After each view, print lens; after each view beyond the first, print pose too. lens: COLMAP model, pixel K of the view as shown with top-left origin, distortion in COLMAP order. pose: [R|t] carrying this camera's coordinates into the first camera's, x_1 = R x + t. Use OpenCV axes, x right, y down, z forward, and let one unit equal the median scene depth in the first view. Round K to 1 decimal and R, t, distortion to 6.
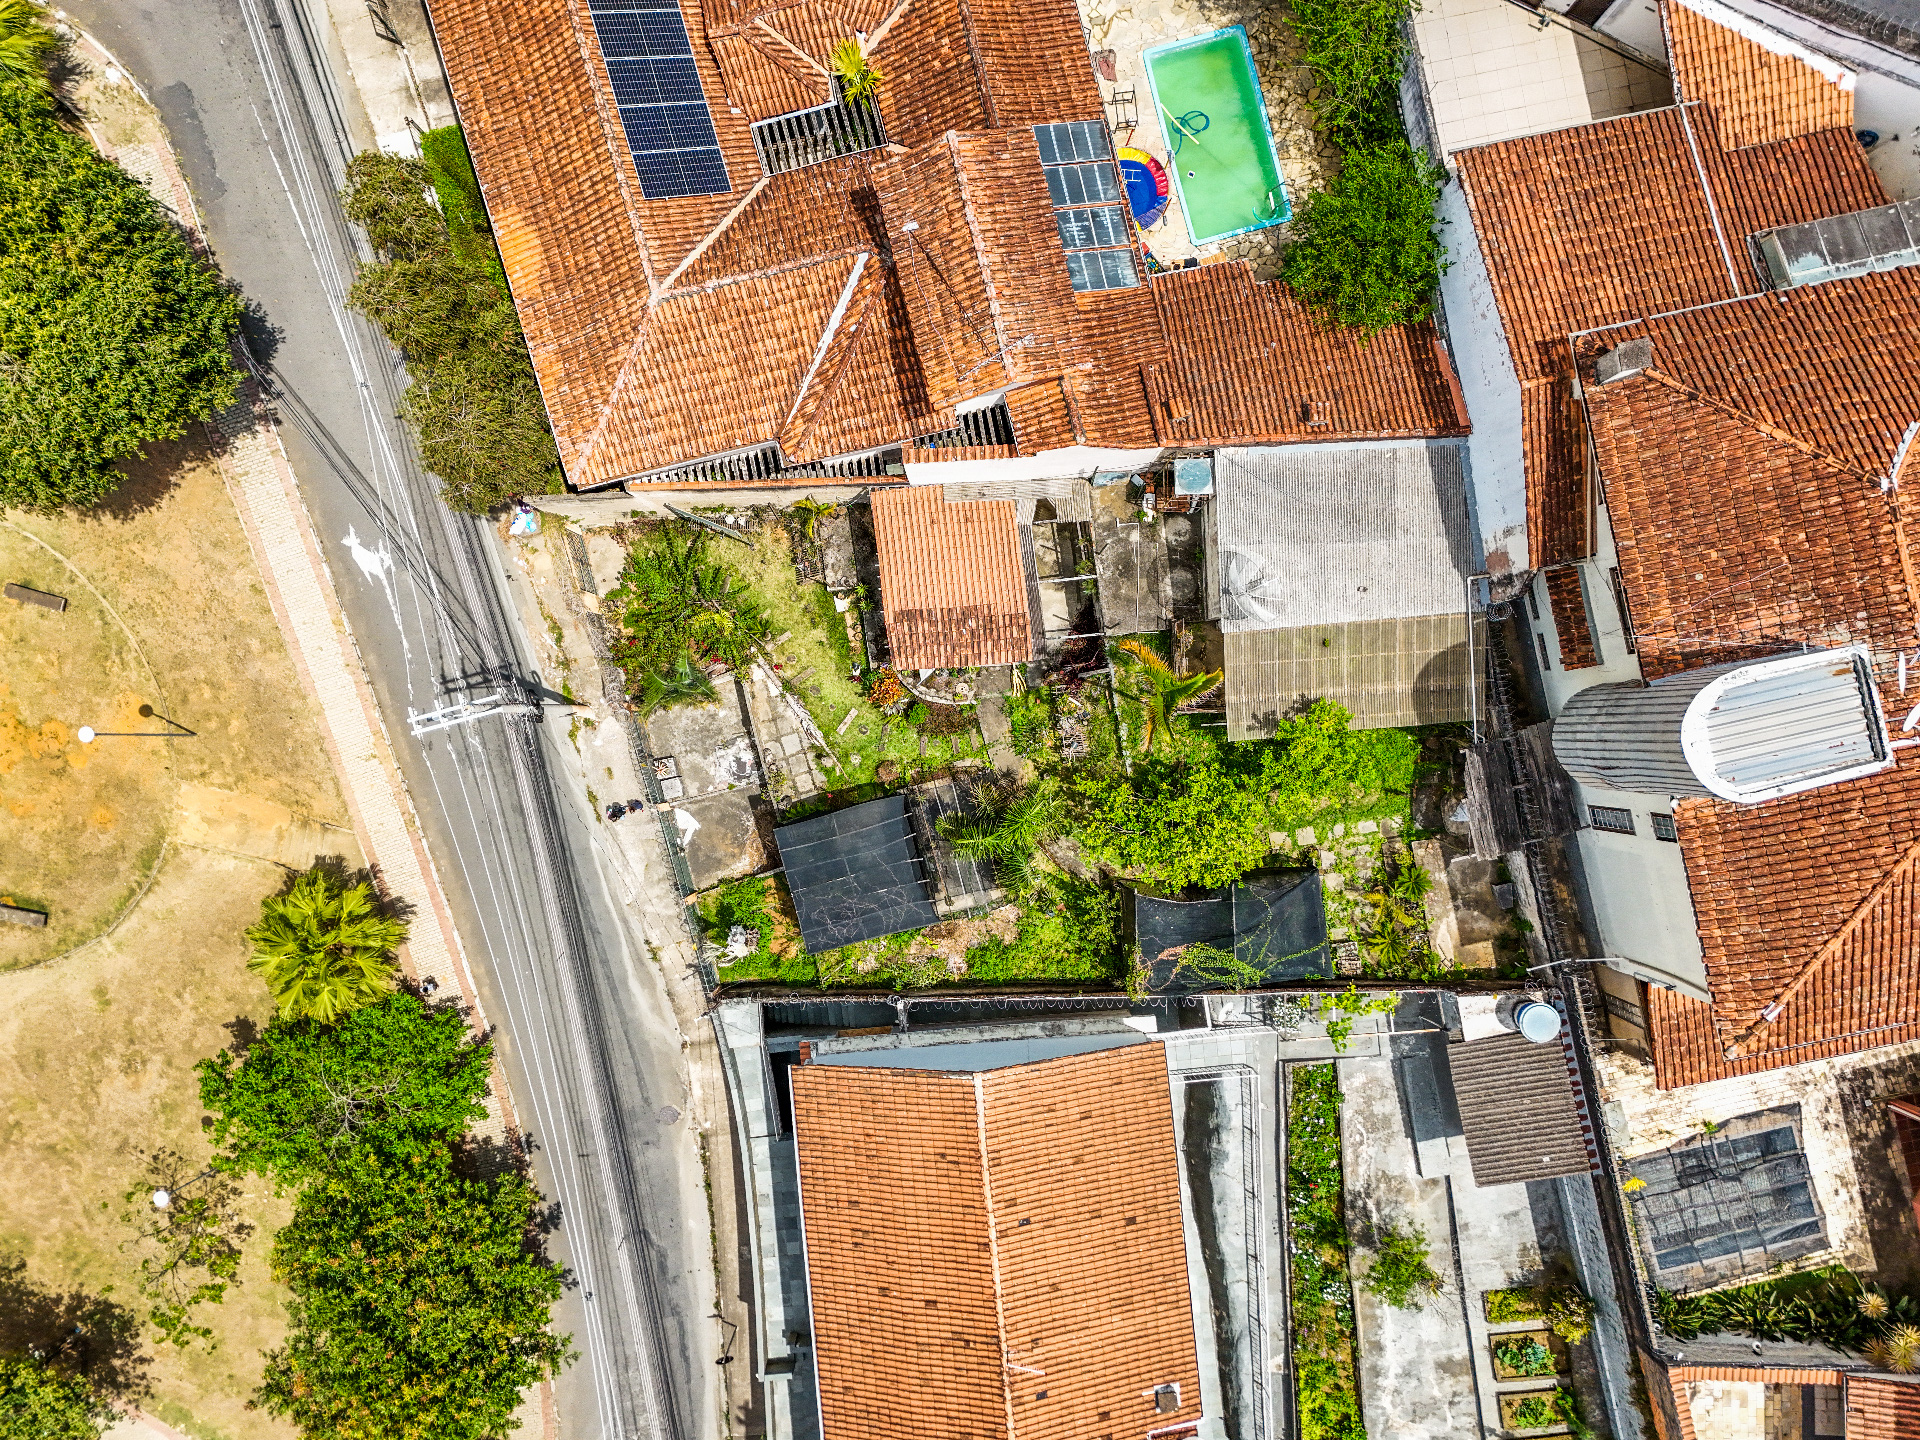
lens RADIAL K [[1410.6, 0, 962.4], [0, 1410.6, 721.7], [0, 0, 1]] dist [0.074412, -0.069851]
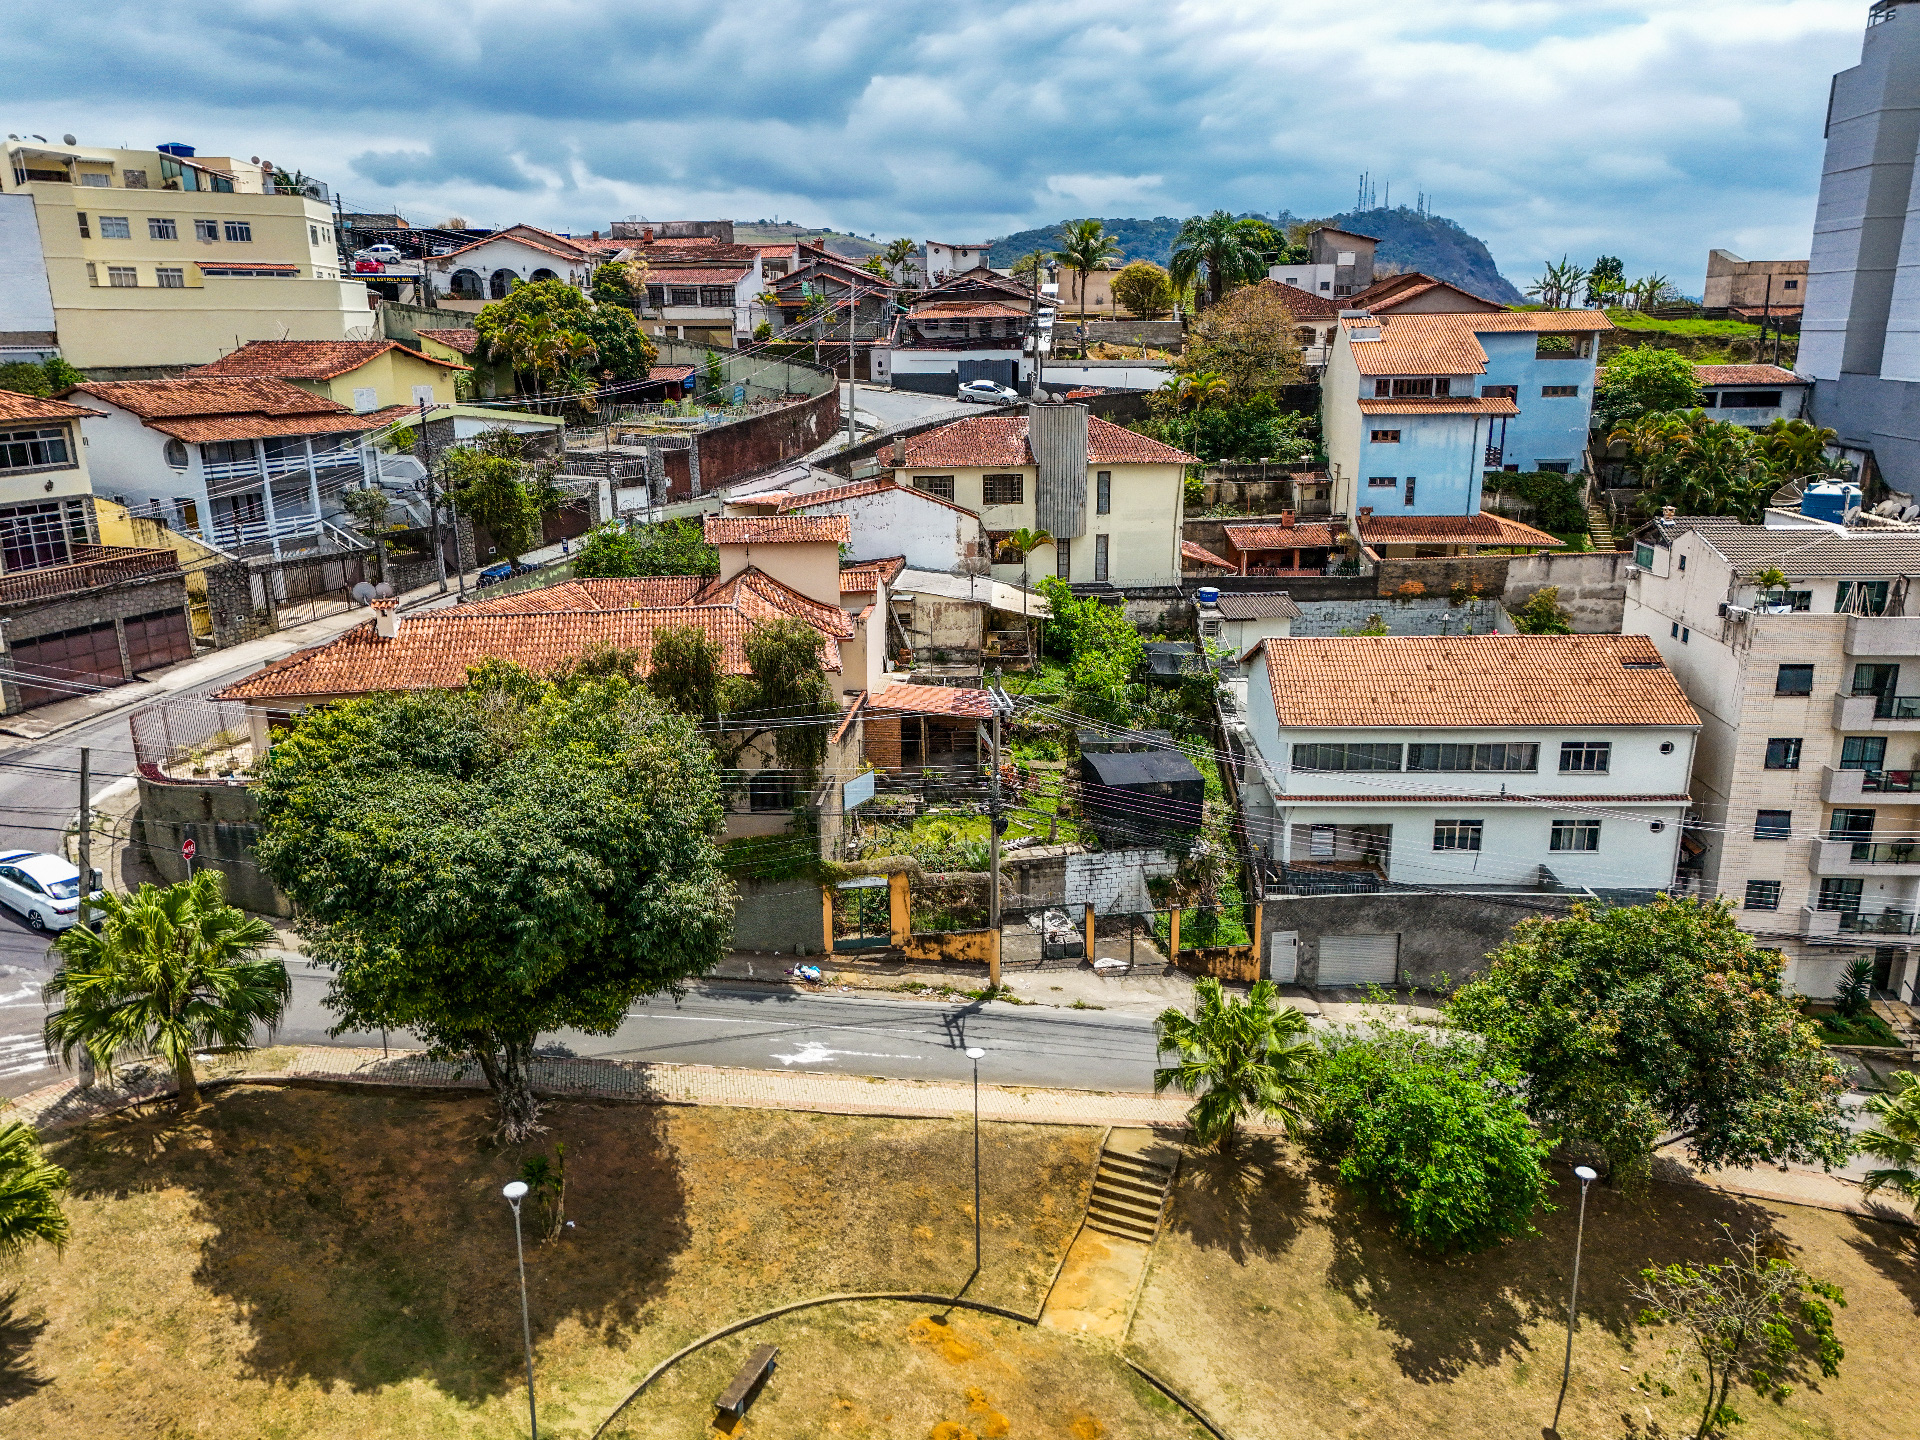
lens RADIAL K [[1410.6, 0, 957.5], [0, 1410.6, 718.8], [0, 0, 1]] dist [0.074412, -0.069851]
pose [[0.117606, -0.253002, 0.960291, -1.380109], [0.993060, 0.030035, -0.113706, 0.087450], [-0.000074, 0.966999, 0.254779, 0.625337]]
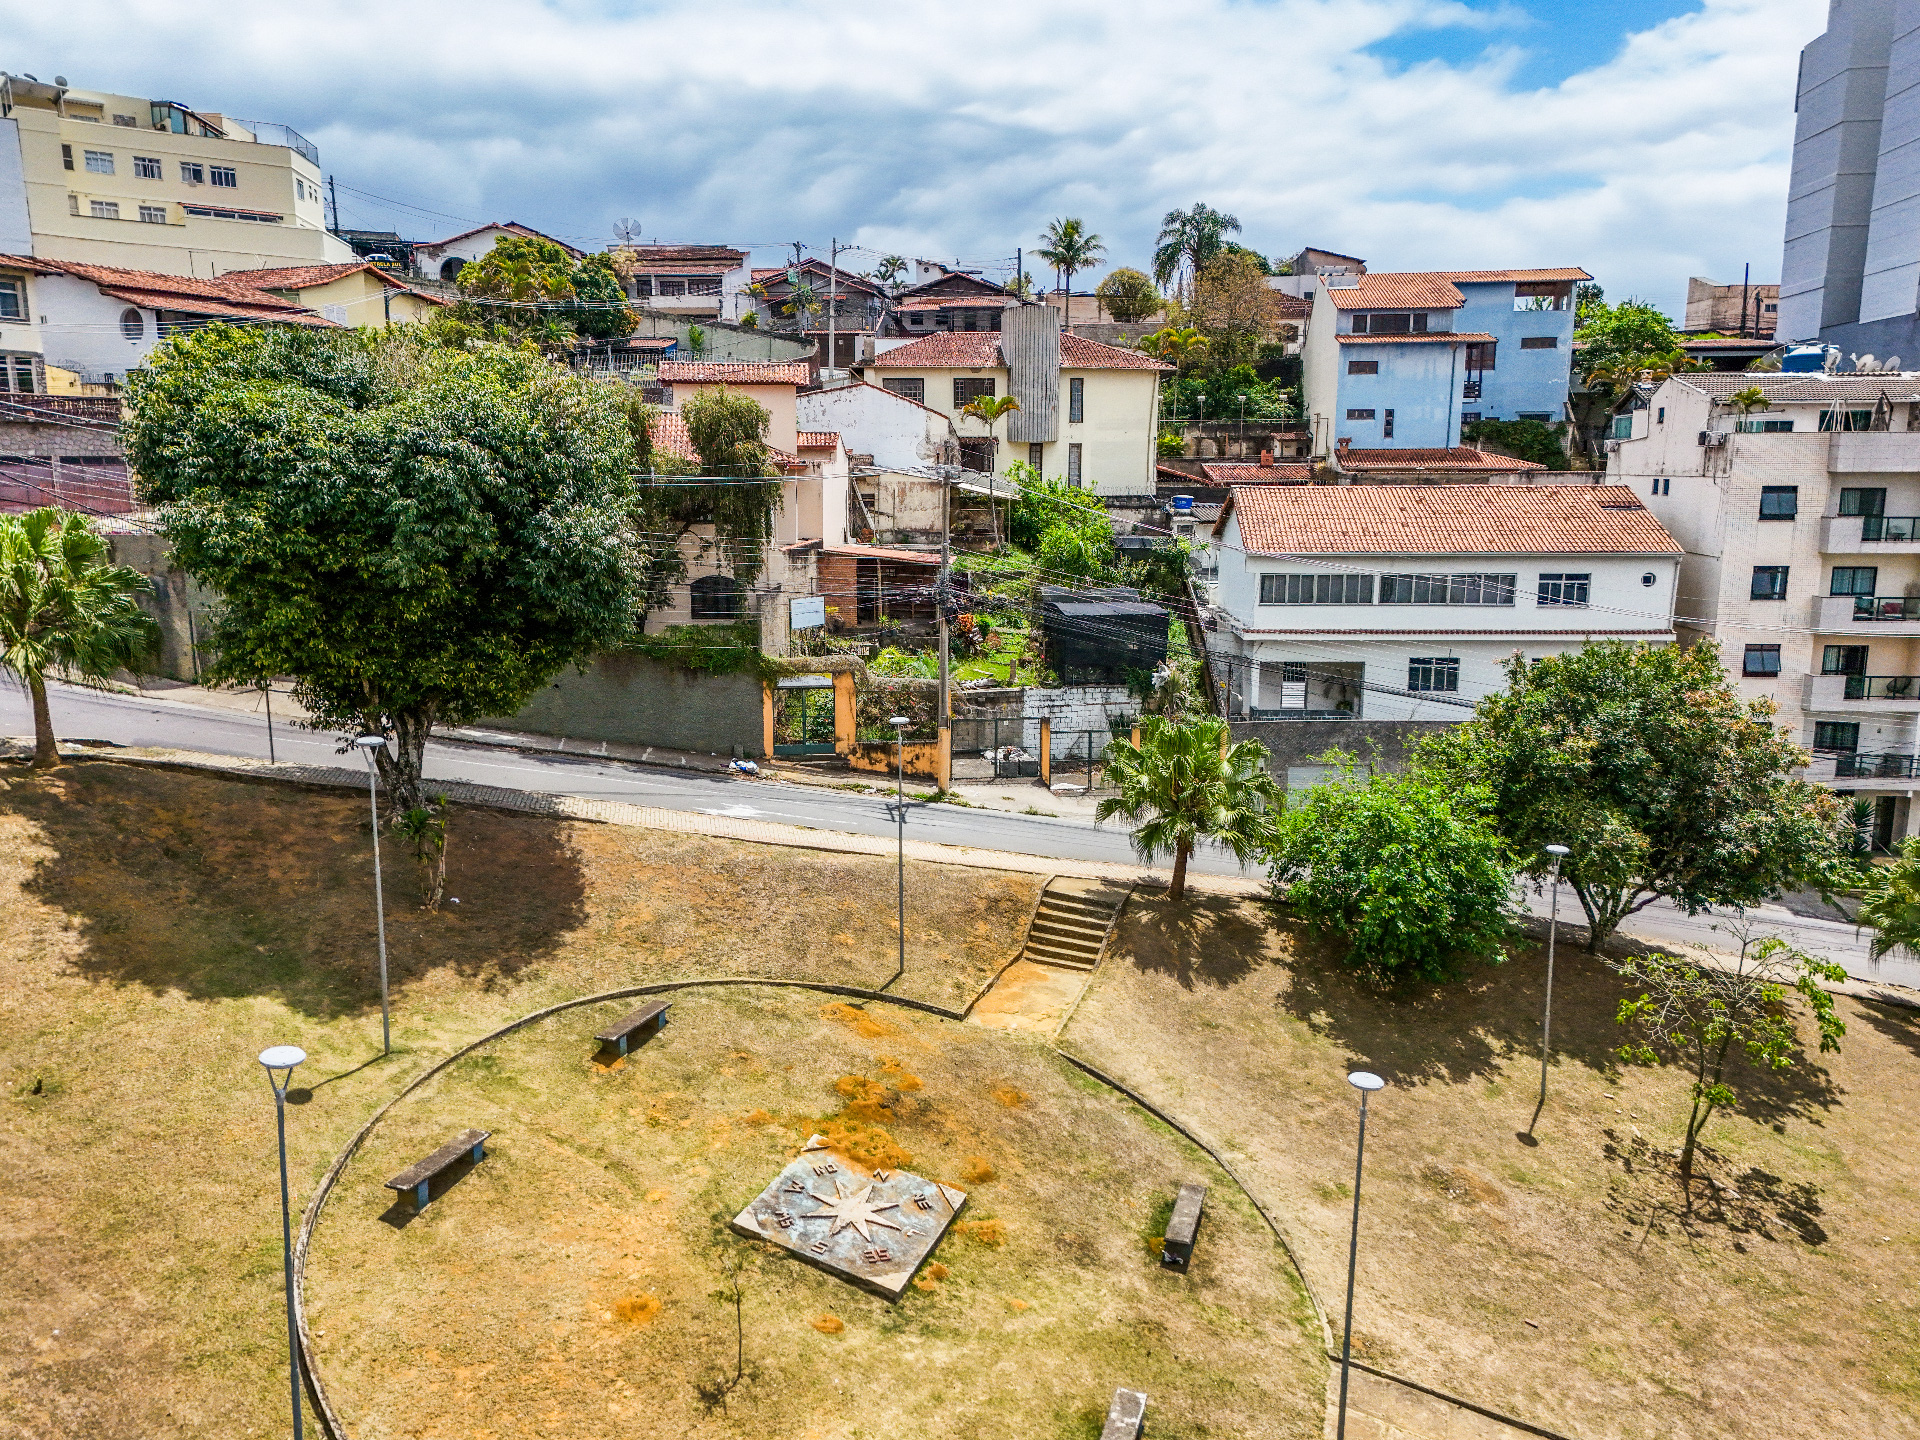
lens RADIAL K [[1410.6, 0, 957.6], [0, 1410.6, 719.6], [0, 0, 1]] dist [0.074412, -0.069851]
pose [[0.121304, -0.164040, 0.978967, -1.379938], [0.992542, 0.032015, -0.117621, 0.131698], [-0.012047, 0.985934, 0.166701, 0.899094]]
